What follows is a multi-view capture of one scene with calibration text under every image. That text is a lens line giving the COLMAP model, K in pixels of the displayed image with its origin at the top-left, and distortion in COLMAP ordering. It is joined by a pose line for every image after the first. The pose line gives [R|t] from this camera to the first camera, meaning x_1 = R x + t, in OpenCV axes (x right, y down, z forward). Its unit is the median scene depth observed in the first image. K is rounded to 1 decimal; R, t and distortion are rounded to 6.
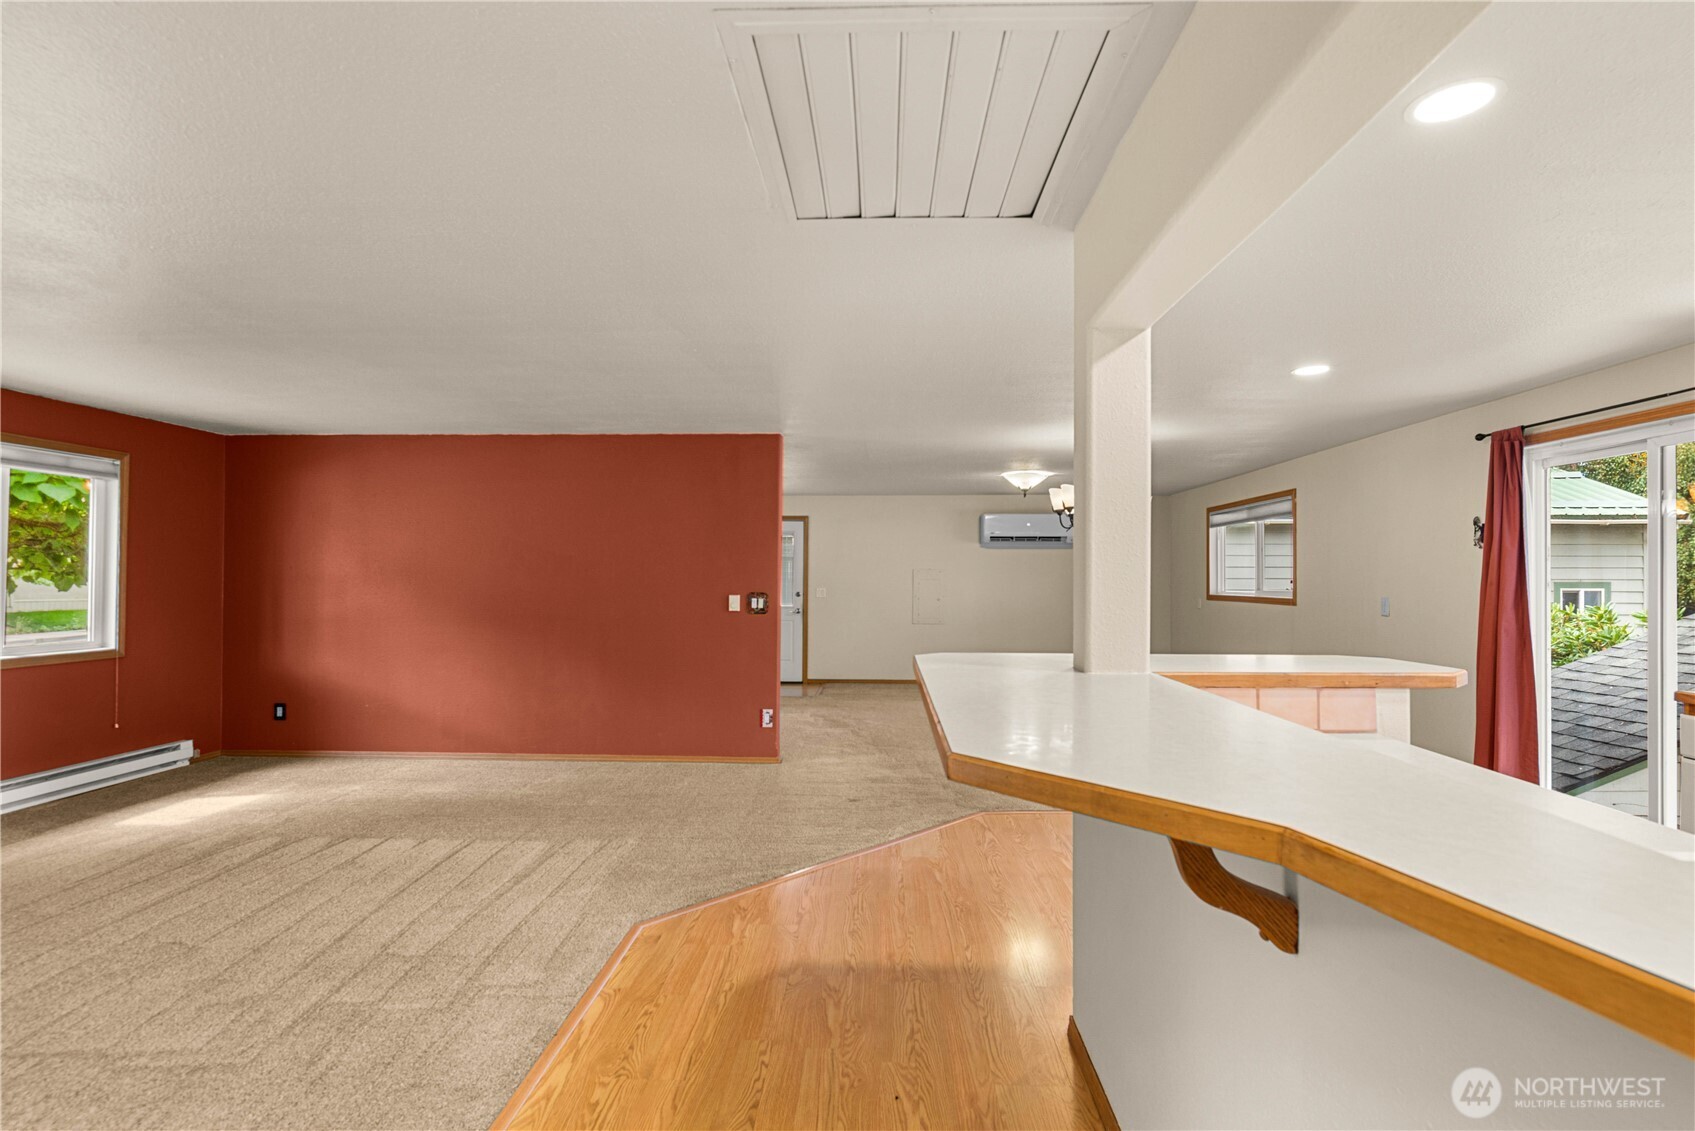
lens RADIAL K [[815.6, 0, 858.2], [0, 815.6, 570.5], [0, 0, 1]] dist [0.000650, -0.000359]
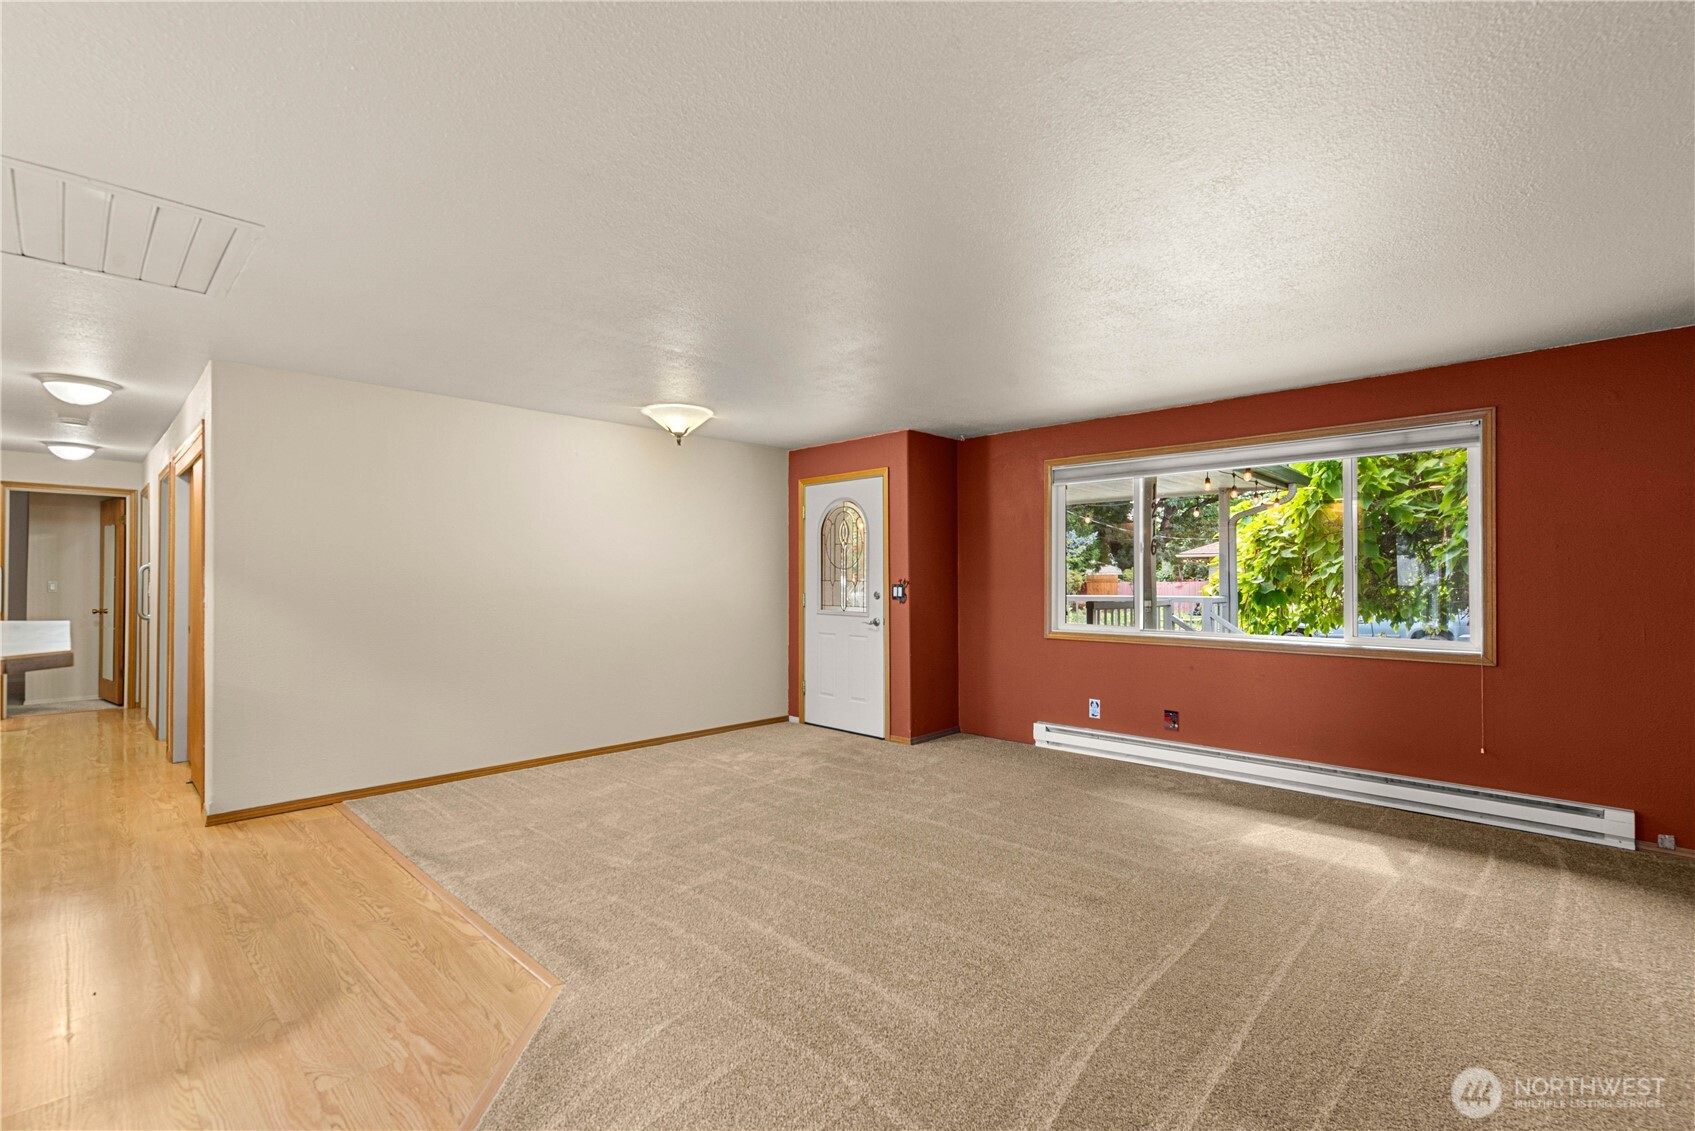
lens RADIAL K [[754.3, 0, 856.3], [0, 754.3, 571.2], [0, 0, 1]] dist [0.001425, 0.000359]
pose [[-0.666840, -0.013629, -0.745076, 0.072855], [0.004249, 0.999747, -0.022090, 0.037215], [0.745189, -0.017896, -0.666613, 1.368744]]
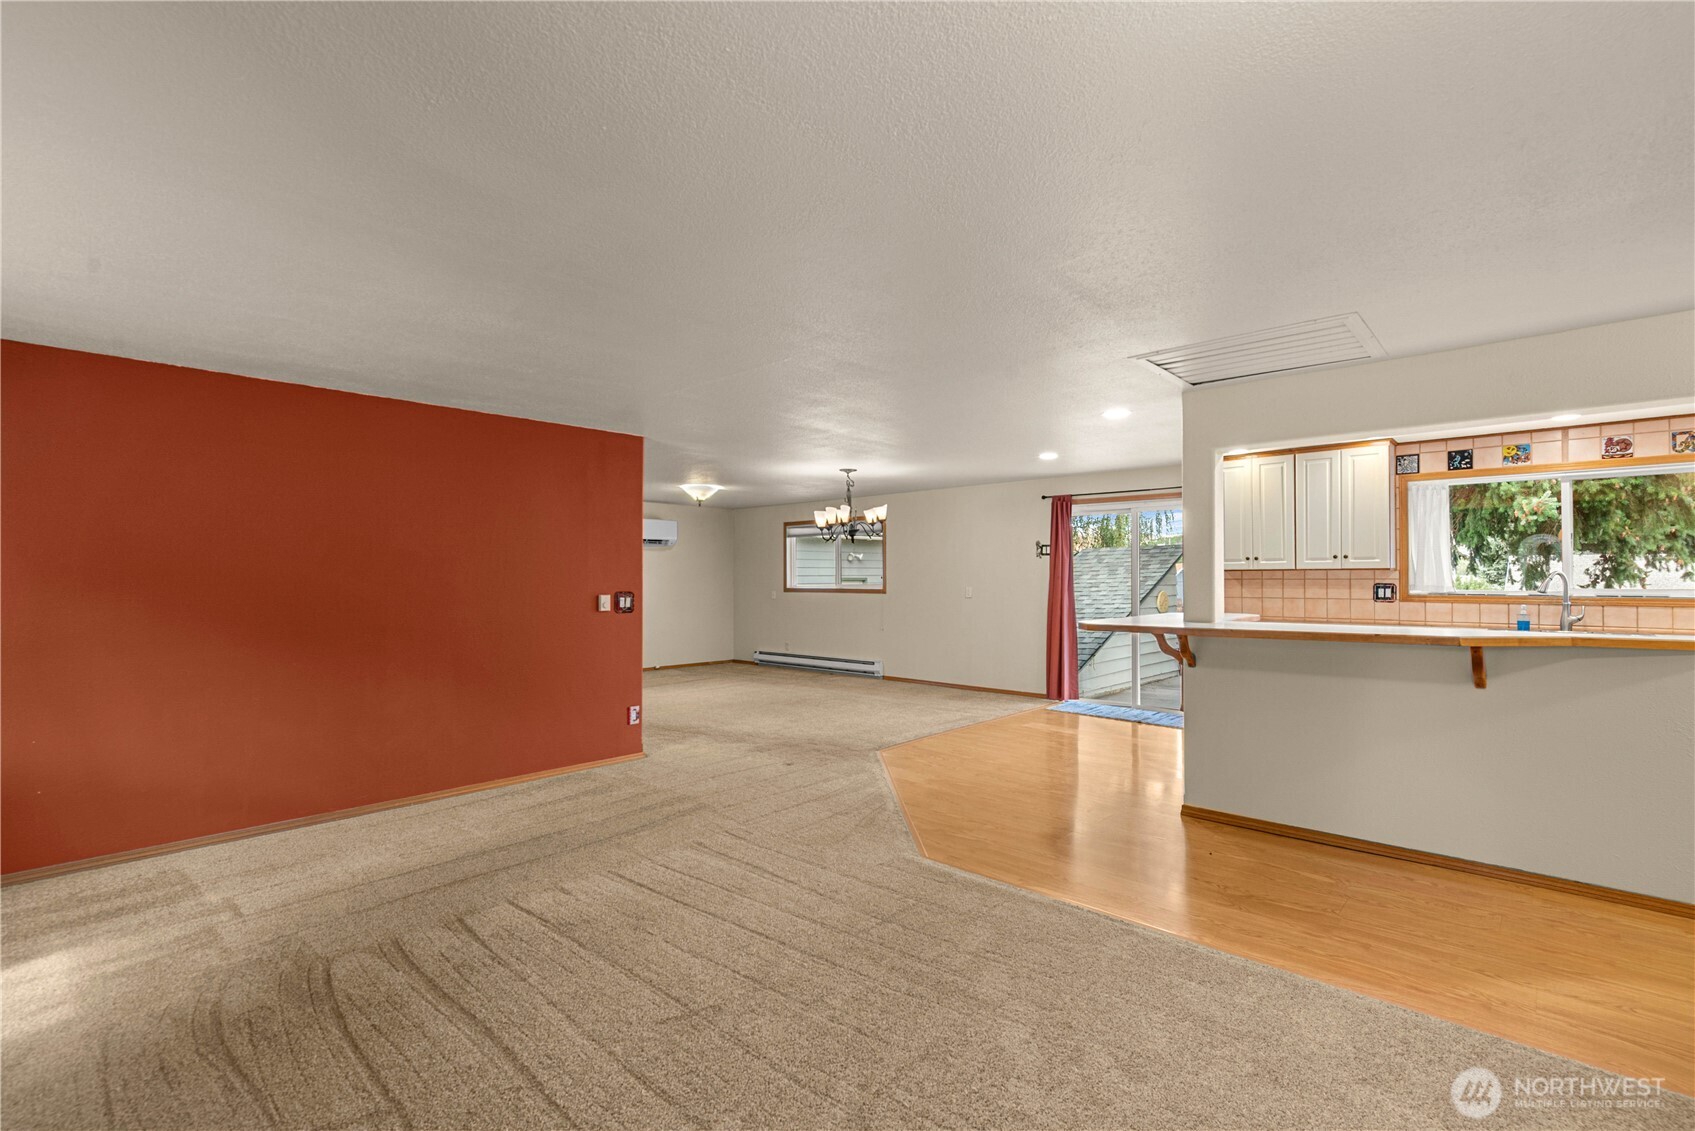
lens RADIAL K [[754.3, 0, 856.3], [0, 754.3, 571.2], [0, 0, 1]] dist [0.001425, 0.000359]
pose [[0.651680, -0.000478, 0.758494, -0.961209], [-0.001773, 0.999996, 0.002154, -0.001340], [-0.758492, -0.002749, 0.651676, 0.264100]]
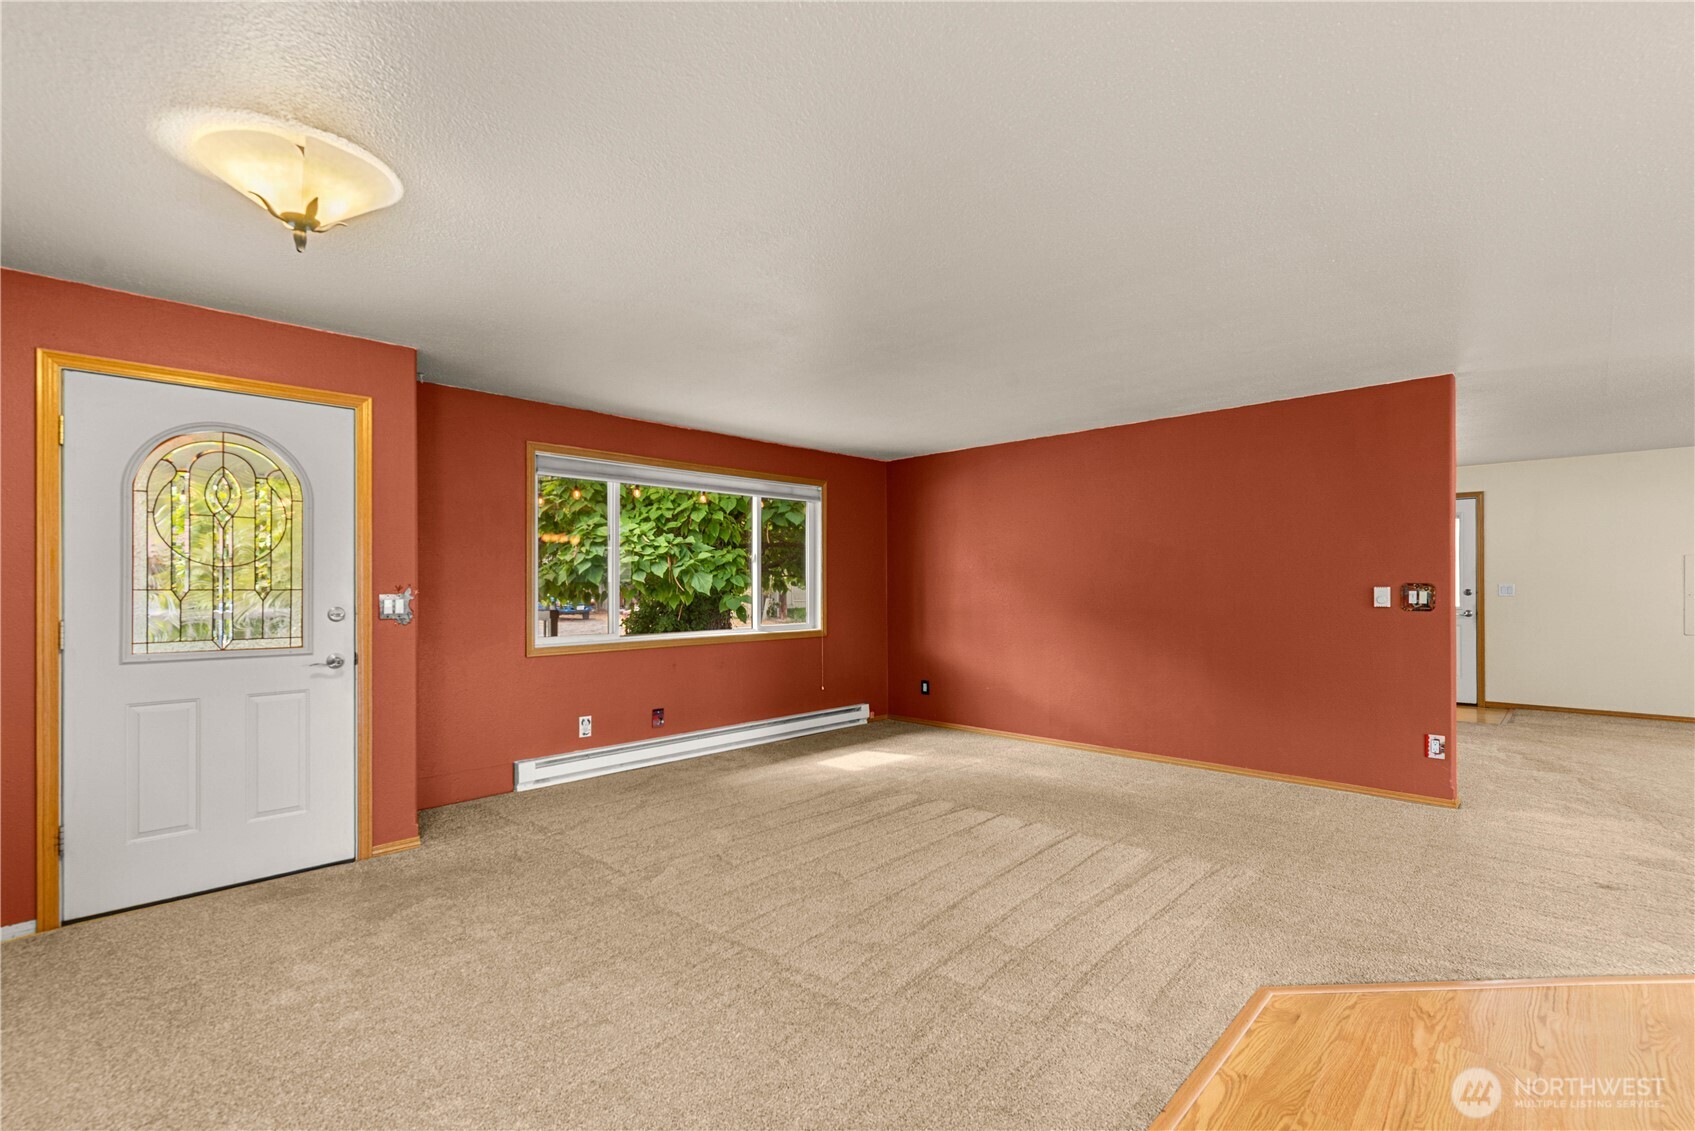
lens RADIAL K [[767.2, 0, 853.6], [0, 767.2, 584.1], [0, 0, 1]] dist [0.003094, 0.000436]
pose [[0.744497, -0.009867, -0.667553, -0.051978], [0.016128, 0.999865, 0.003208, 0.024715], [0.667431, -0.013154, 0.744556, 0.143022]]
